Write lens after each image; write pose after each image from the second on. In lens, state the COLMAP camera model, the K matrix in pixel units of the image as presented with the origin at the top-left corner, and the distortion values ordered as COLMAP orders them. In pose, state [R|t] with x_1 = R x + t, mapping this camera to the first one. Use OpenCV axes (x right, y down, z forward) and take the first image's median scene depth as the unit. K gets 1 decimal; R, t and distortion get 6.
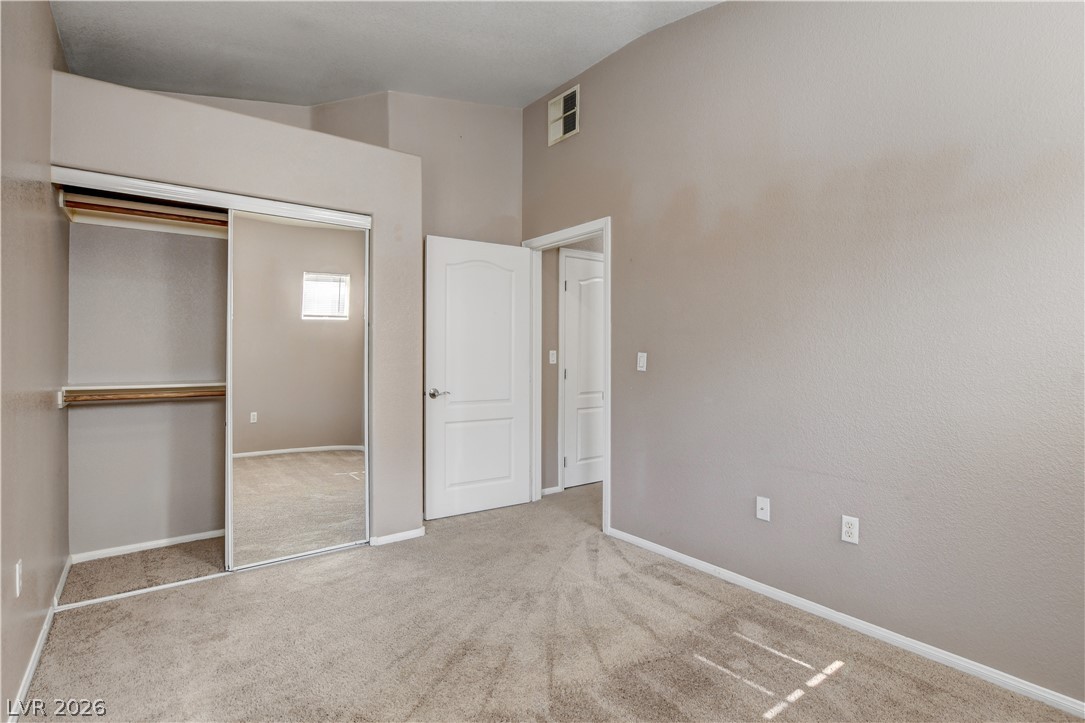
lens RADIAL K [[528.5, 0, 547.4], [0, 528.5, 353.9], [0, 0, 1]] dist [-0.023696, 0.000425]
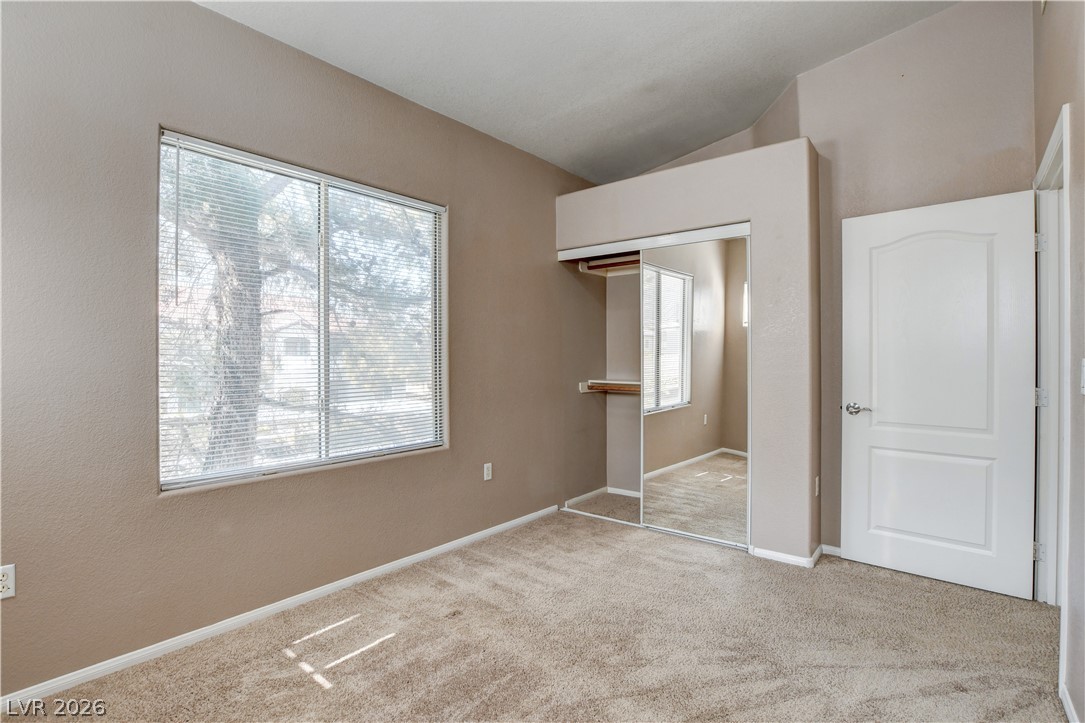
lens RADIAL K [[516.0, 0, 540.6], [0, 516.0, 367.4], [0, 0, 1]] dist [-0.026951, 0.000596]
pose [[0.233660, 0.013120, -0.972230, 0.577114], [-0.005195, 0.999912, 0.012245, 0.003586], [0.972304, 0.002190, 0.233708, 0.436997]]
